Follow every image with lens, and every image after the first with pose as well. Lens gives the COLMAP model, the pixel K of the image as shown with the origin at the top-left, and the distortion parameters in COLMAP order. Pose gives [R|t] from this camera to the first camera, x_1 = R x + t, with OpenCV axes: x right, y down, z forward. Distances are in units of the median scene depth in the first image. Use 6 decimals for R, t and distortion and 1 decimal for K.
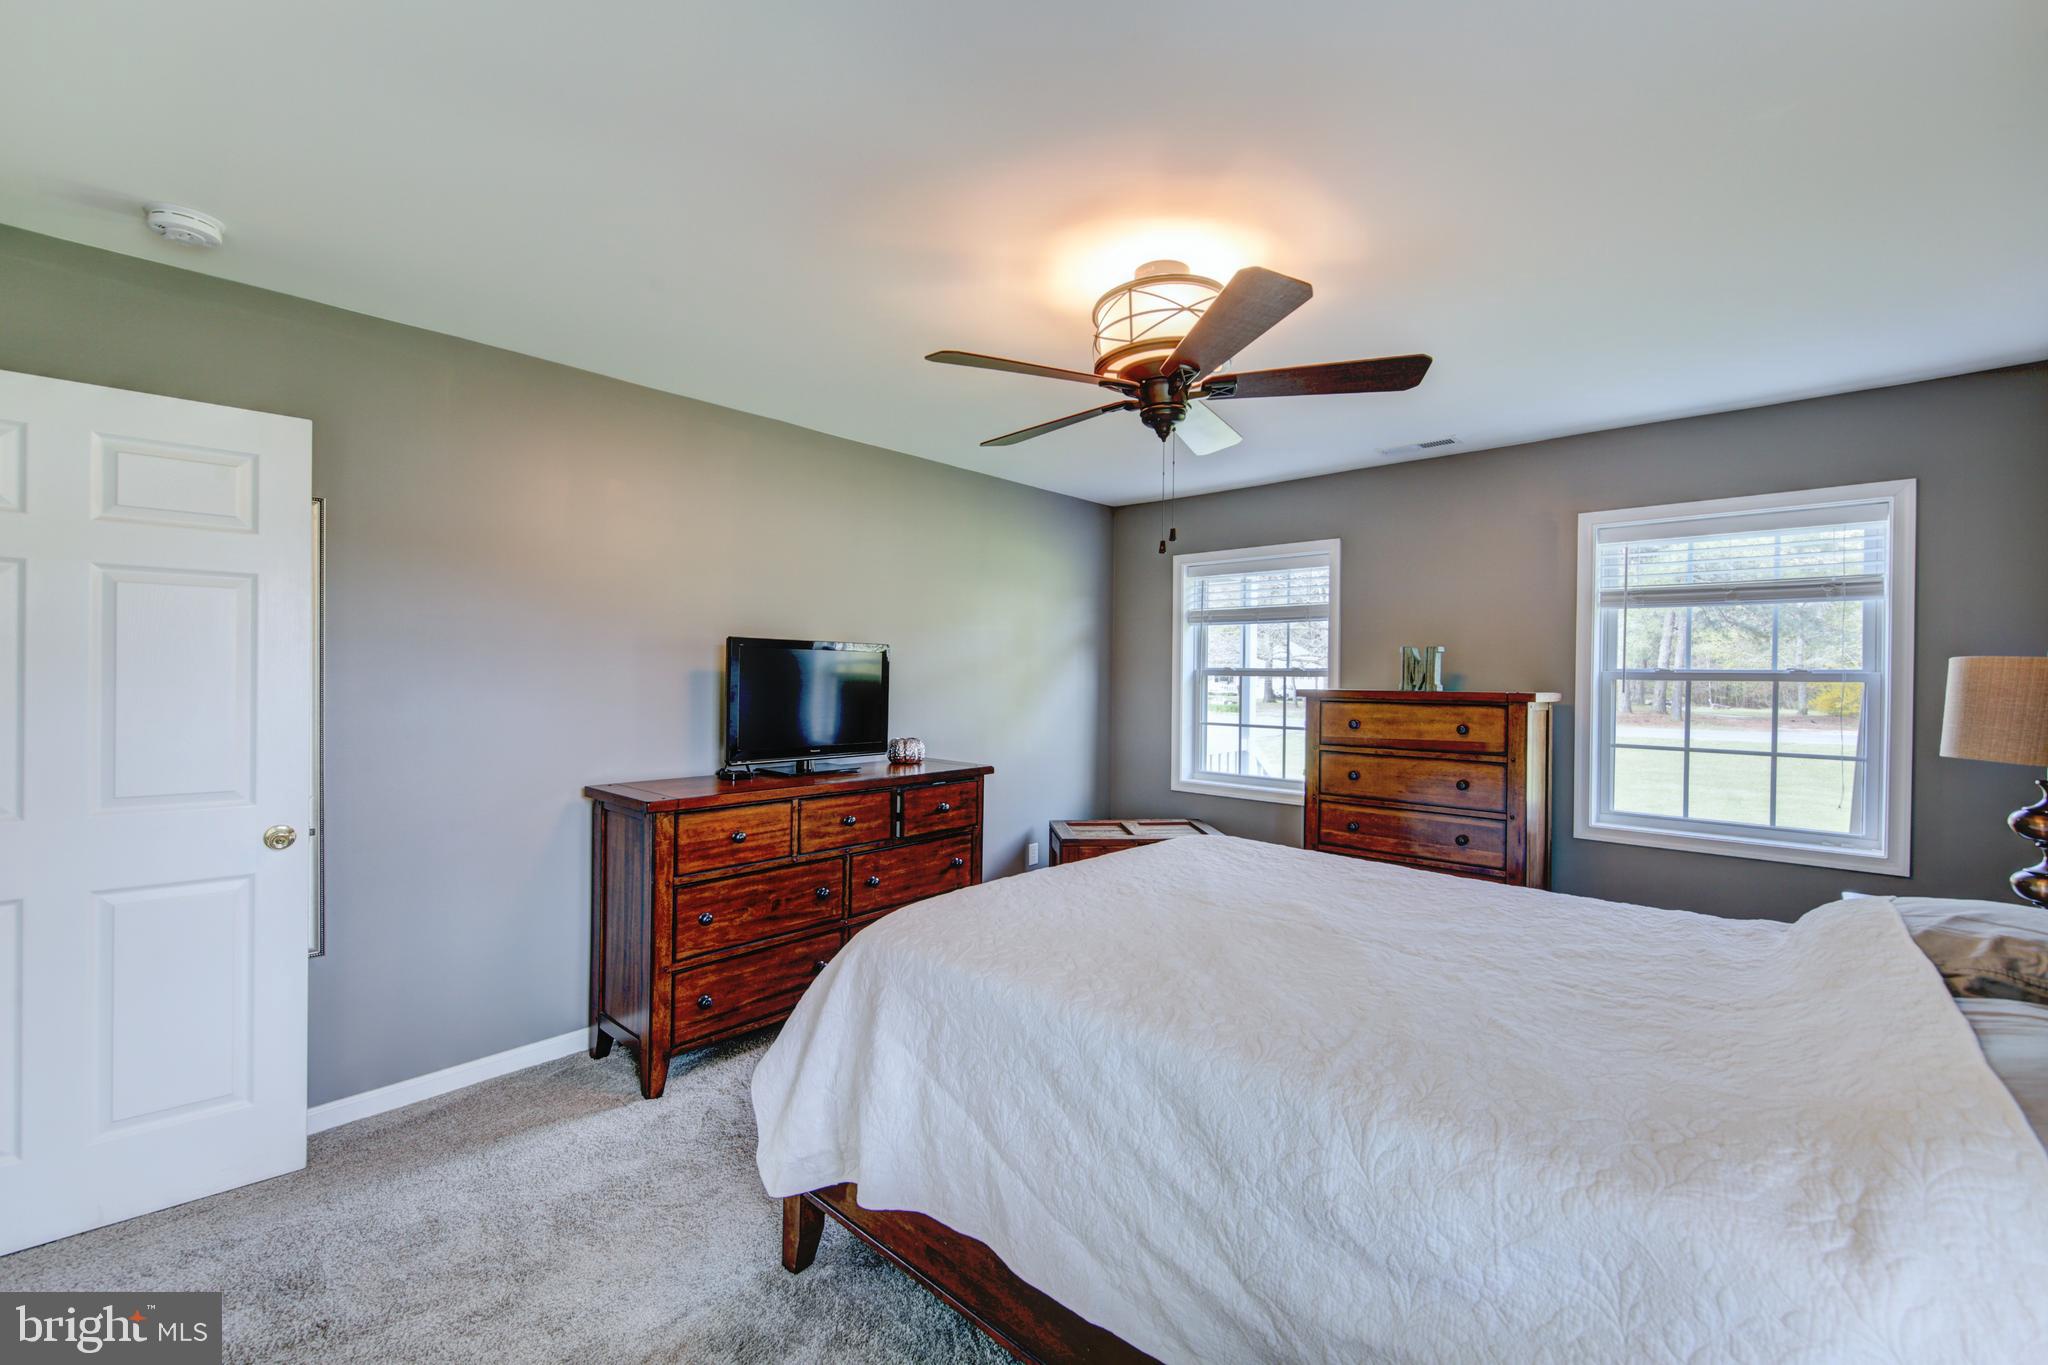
lens RADIAL K [[848.9, 0, 1028.0], [0, 848.9, 677.3], [0, 0, 1]] dist [0.008543, -0.004768]
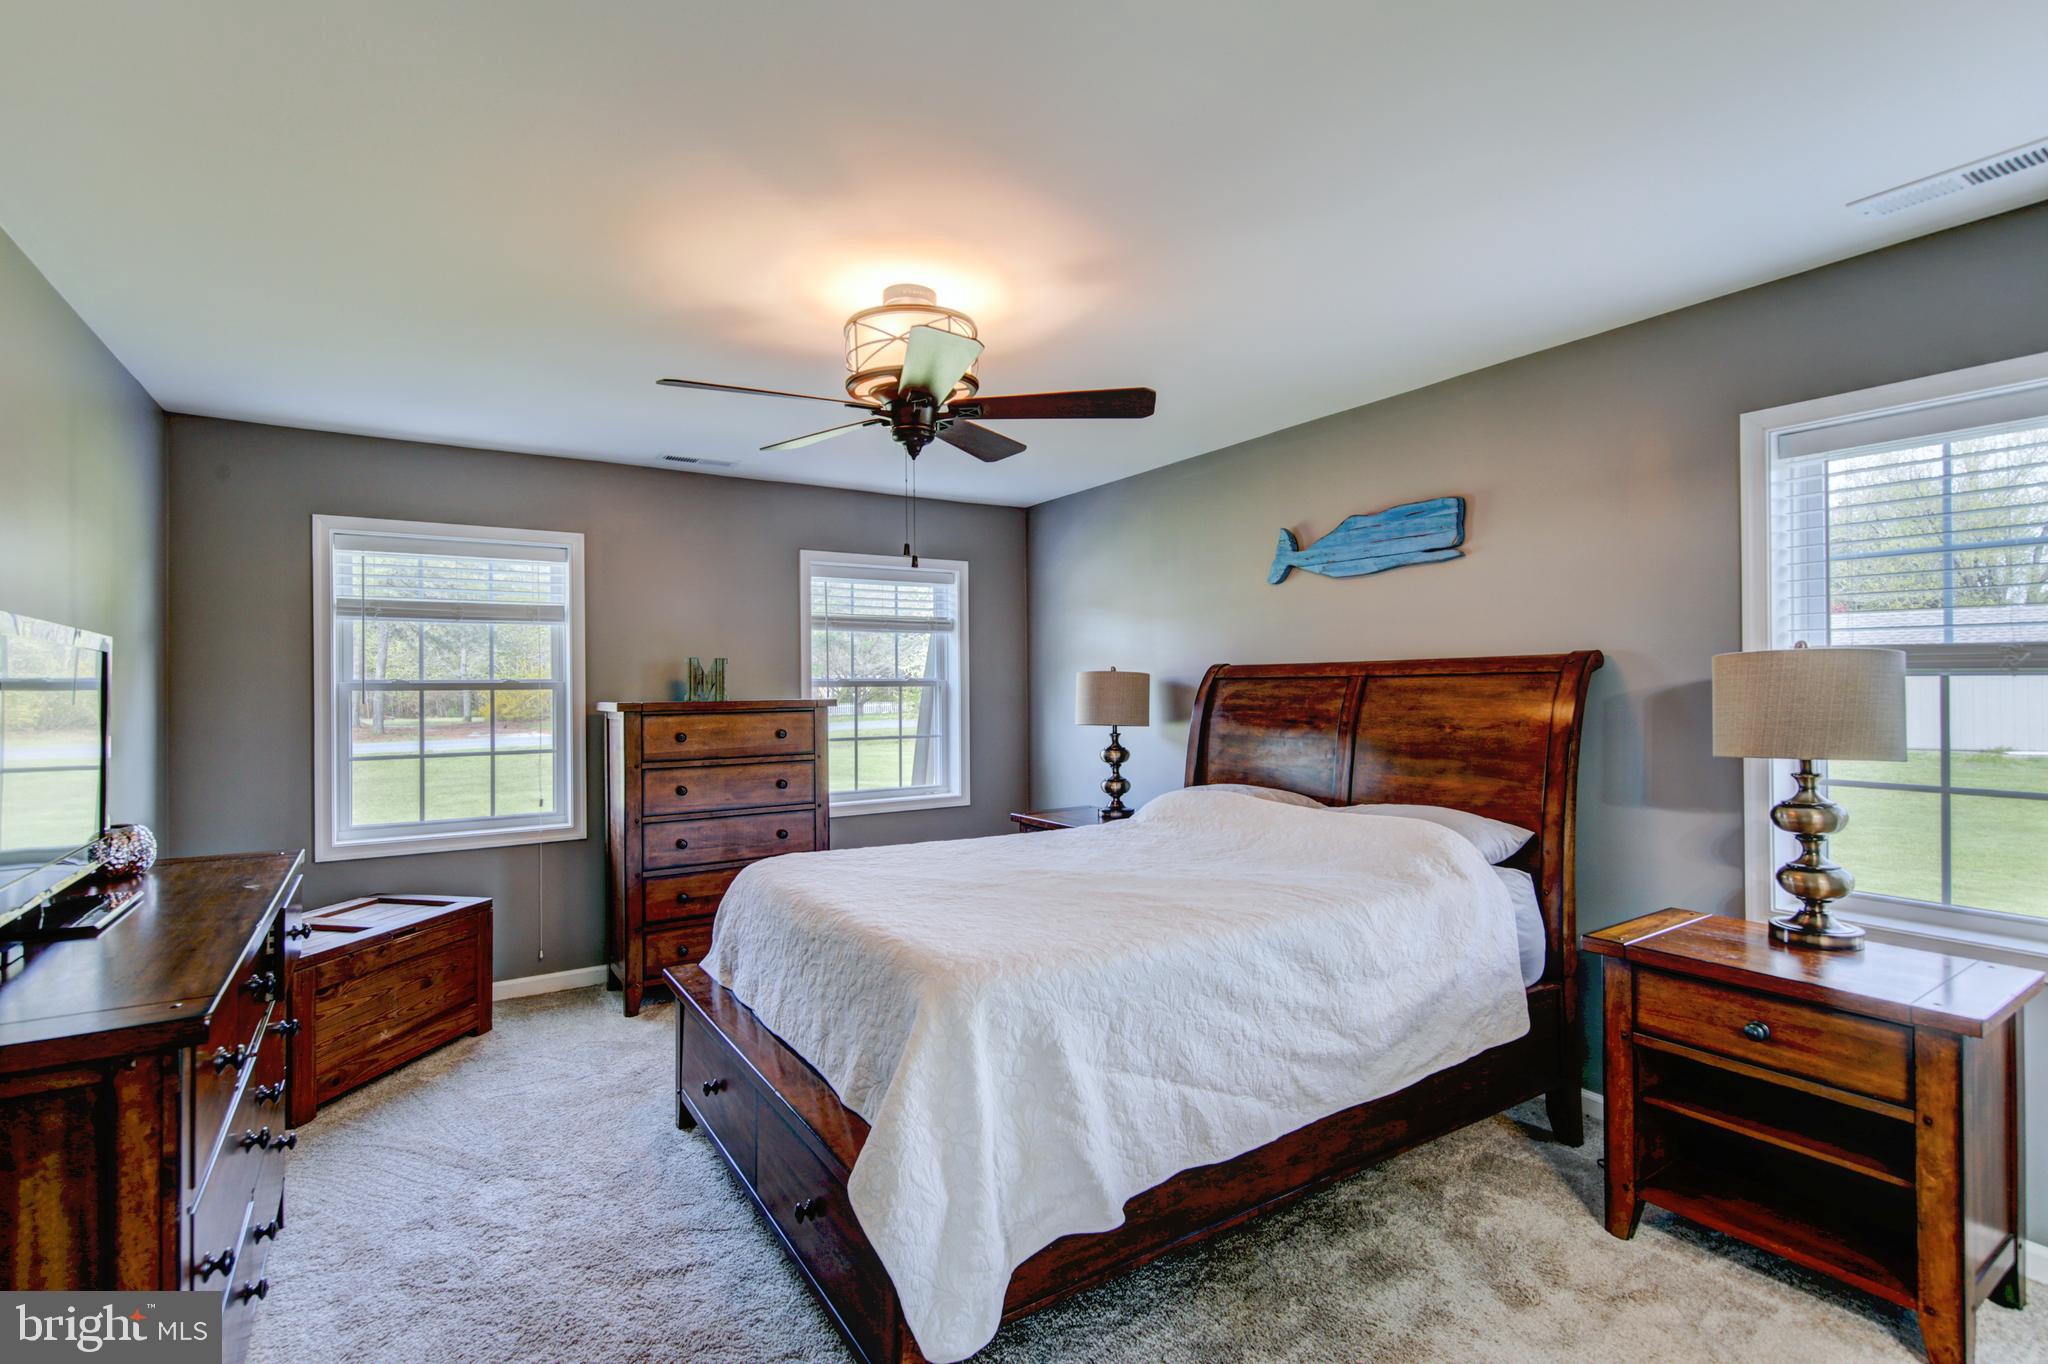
lens RADIAL K [[944.2, 0, 1024.0], [0, 944.2, 682.0], [0, 0, 1]] dist [0.007726, -0.001322]
pose [[0.246576, -0.006839, 0.969099, -0.578241], [0.013153, 0.999907, 0.003710, -0.006612], [-0.969034, 0.011832, 0.246643, 0.374067]]
